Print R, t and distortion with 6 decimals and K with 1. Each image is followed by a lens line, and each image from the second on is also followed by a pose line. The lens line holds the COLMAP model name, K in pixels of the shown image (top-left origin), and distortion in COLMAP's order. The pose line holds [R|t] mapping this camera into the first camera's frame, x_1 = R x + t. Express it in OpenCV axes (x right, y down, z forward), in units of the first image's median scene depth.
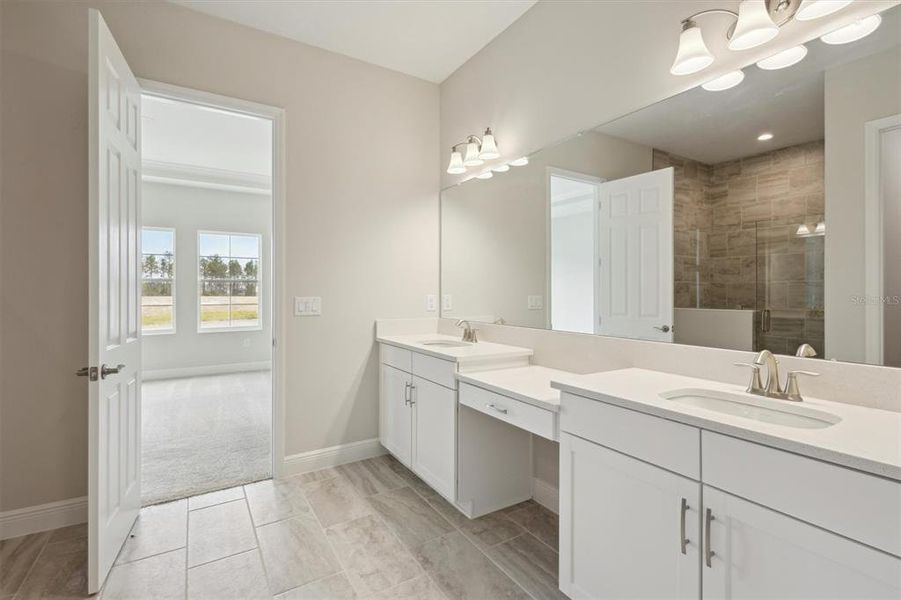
lens RADIAL K [[415.0, 0, 426.4], [0, 415.0, 292.3], [0, 0, 1]] dist [0.010563, -0.002462]
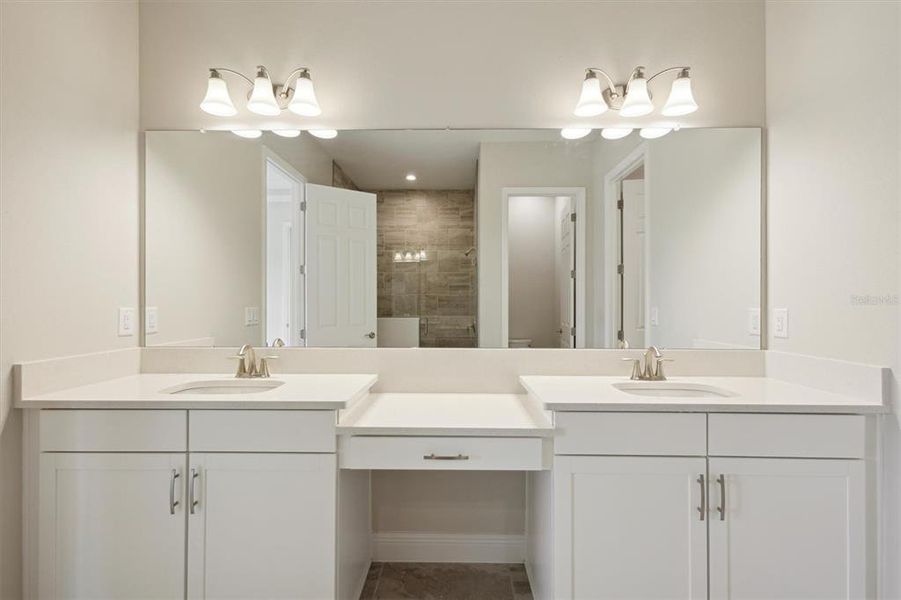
lens RADIAL K [[415.0, 0, 453.8], [0, 415.0, 300.8], [0, 0, 1]] dist [0.010563, -0.002462]
pose [[0.512736, 0.000052, 0.858546, -0.313001], [0.002020, 0.999997, -0.001267, -0.001810], [-0.858544, 0.002384, 0.512735, 0.403436]]
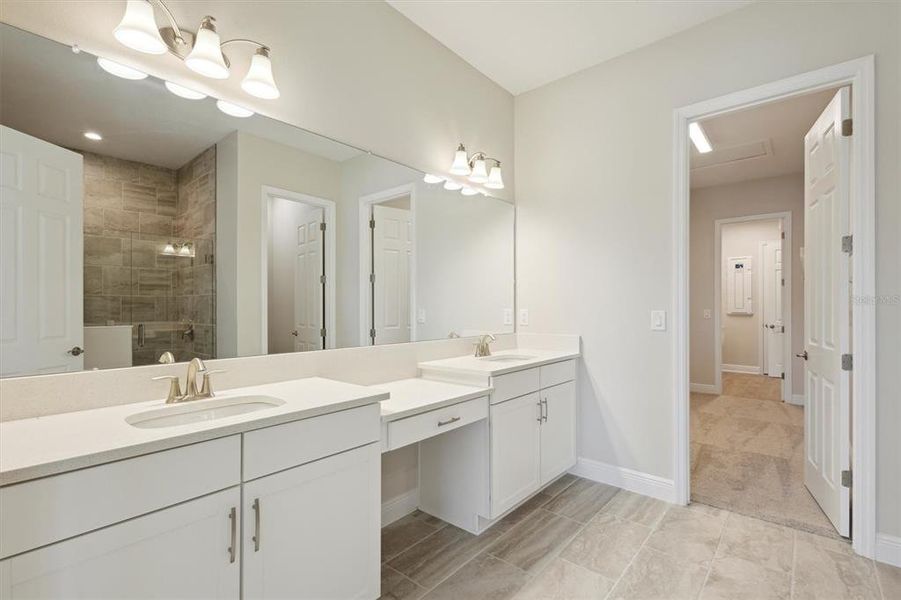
lens RADIAL K [[415.0, 0, 450.9], [0, 415.0, 303.9], [0, 0, 1]] dist [0.010563, -0.002462]
pose [[-0.330104, -0.001480, 0.943944, -0.520036], [-0.001941, 0.999998, 0.000889, -0.004910], [-0.943943, -0.001538, -0.330106, 0.882630]]
